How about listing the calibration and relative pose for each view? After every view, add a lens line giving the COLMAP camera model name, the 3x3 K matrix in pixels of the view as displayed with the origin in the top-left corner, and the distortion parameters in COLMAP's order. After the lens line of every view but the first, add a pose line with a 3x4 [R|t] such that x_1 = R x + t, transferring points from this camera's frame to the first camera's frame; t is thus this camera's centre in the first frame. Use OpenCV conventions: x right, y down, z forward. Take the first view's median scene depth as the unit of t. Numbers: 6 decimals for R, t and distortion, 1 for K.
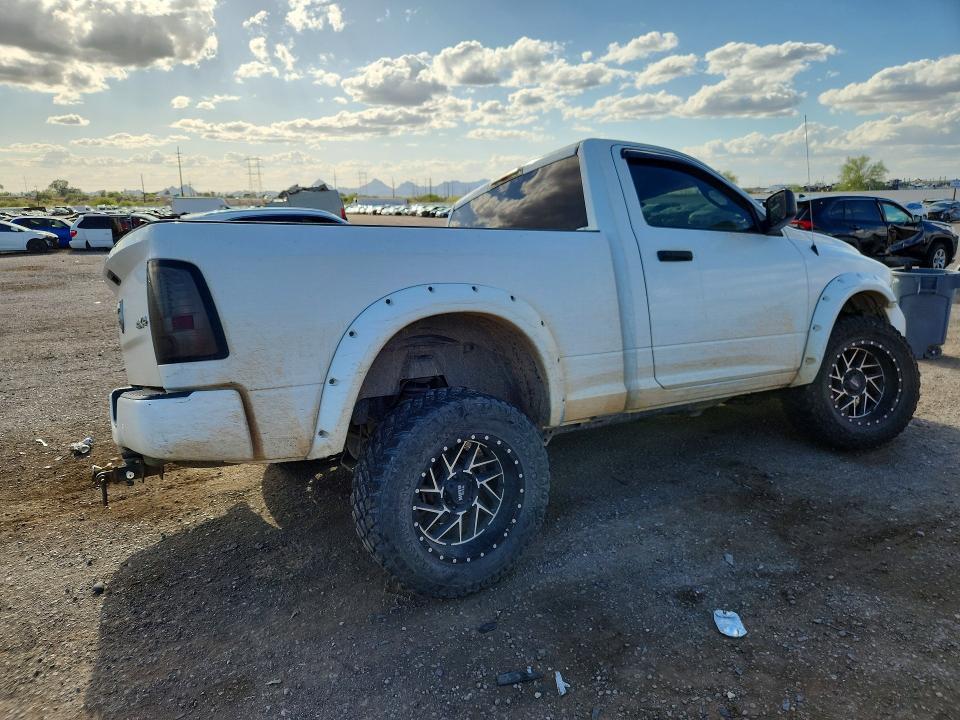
lens RADIAL K [[767.7, 0, 457.6], [0, 767.7, 361.1], [0, 0, 1]] dist [0.012895, 0.003184]
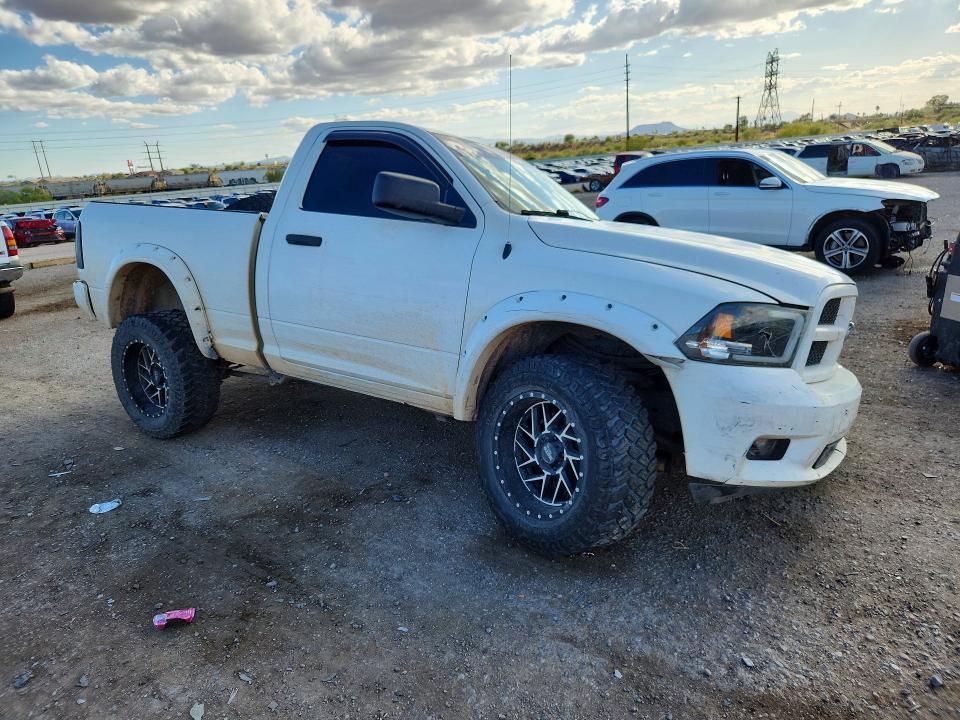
lens RADIAL K [[767.7, 0, 457.6], [0, 767.7, 361.1], [0, 0, 1]] dist [0.012895, 0.003184]
pose [[0.292720, 0.236494, -0.926491, 1.094003], [-0.126429, 0.969997, 0.207655, -0.178791], [0.947803, 0.056351, 0.313837, 0.709078]]
